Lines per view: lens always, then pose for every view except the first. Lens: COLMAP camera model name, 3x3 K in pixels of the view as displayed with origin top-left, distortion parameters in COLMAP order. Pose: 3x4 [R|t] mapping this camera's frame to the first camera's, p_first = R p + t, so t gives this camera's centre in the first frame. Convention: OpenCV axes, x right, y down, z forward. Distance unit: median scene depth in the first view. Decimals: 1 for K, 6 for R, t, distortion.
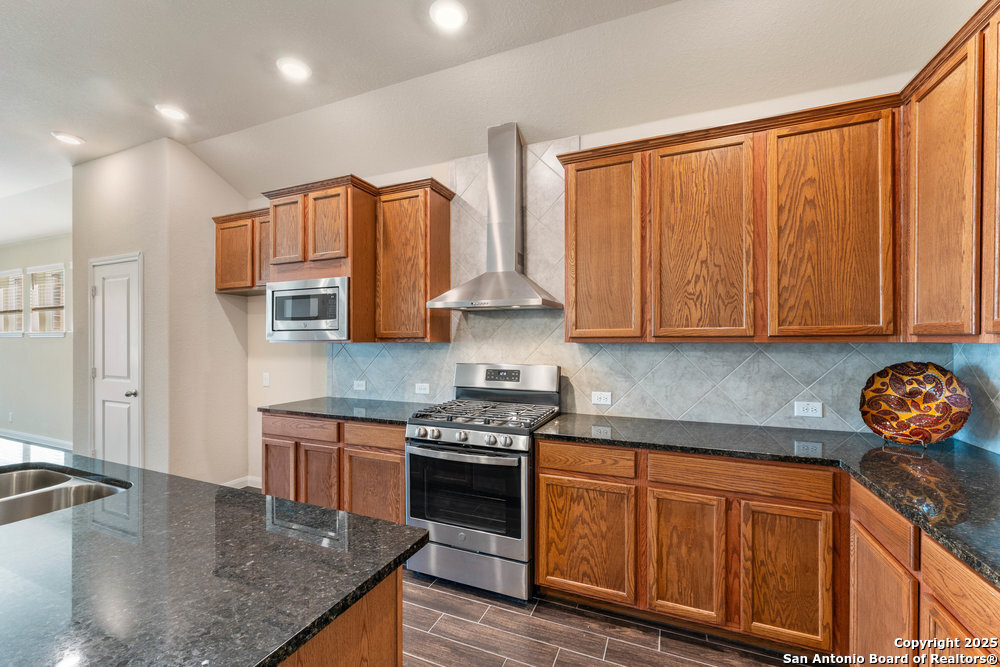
lens RADIAL K [[401.6, 0, 508.8], [0, 401.6, 338.5], [0, 0, 1]] dist [-0.005172, 0.001106]
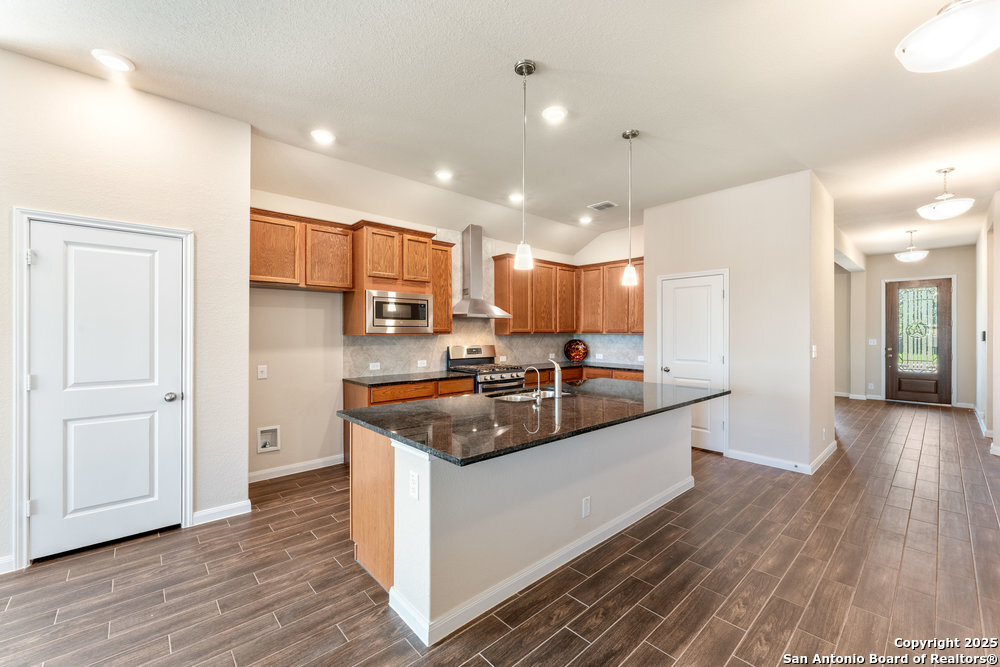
lens RADIAL K [[401.6, 0, 501.2], [0, 401.6, 332.1], [0, 0, 1]] dist [-0.005172, 0.001106]
pose [[0.428998, 0.002124, 0.903303, -2.110633], [-0.006114, 0.999981, 0.000553, -0.004347], [-0.903285, -0.005760, 0.429003, 0.042852]]
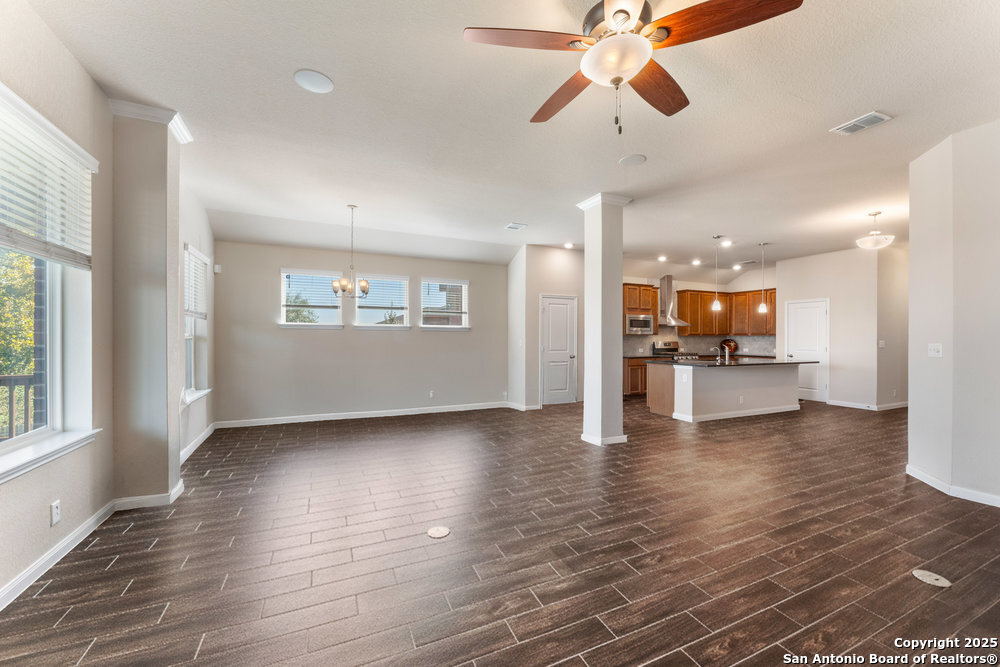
lens RADIAL K [[401.6, 0, 502.4], [0, 401.6, 335.6], [0, 0, 1]] dist [-0.005172, 0.001106]
pose [[0.677240, 0.006195, 0.735736, -4.391959], [-0.007940, 0.999968, -0.001111, 0.033702], [-0.735719, -0.005089, 0.677268, -0.400078]]
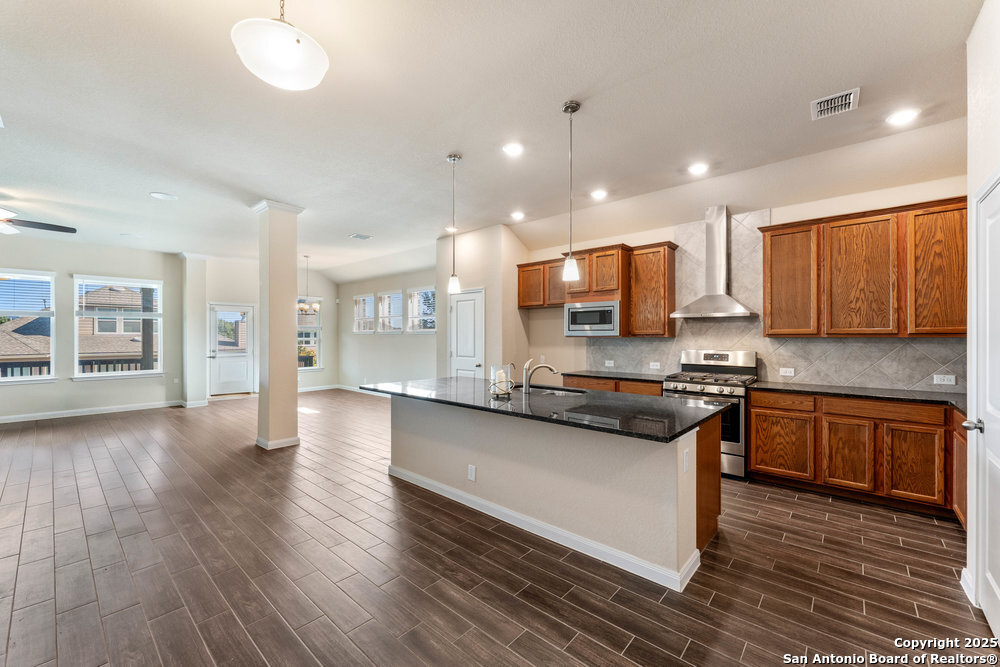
lens RADIAL K [[401.6, 0, 500.5], [0, 401.6, 334.3], [0, 0, 1]] dist [-0.005172, 0.001106]
pose [[0.944584, -0.001343, -0.328268, -0.377894], [0.001510, 0.999999, 0.000253, -0.005217], [0.328267, -0.000735, 0.944585, -1.032856]]
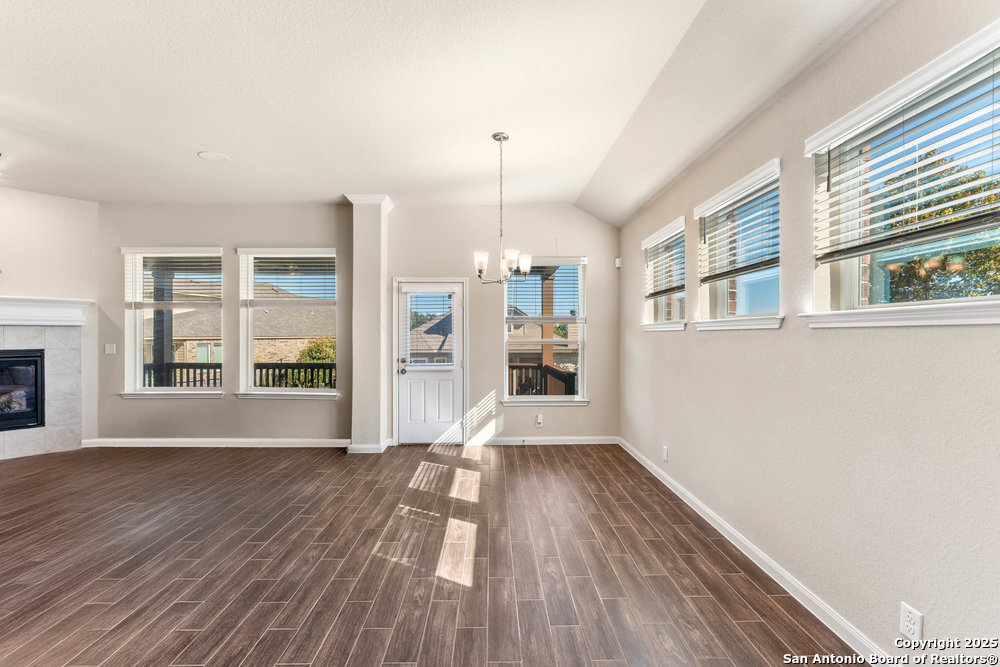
lens RADIAL K [[401.6, 0, 514.4], [0, 401.6, 338.1], [0, 0, 1]] dist [-0.005172, 0.001106]
pose [[0.412946, 0.006176, -0.910735, -1.899988], [0.008359, 0.999909, 0.010570, 0.004569], [0.910717, -0.011978, 0.412857, 1.274251]]
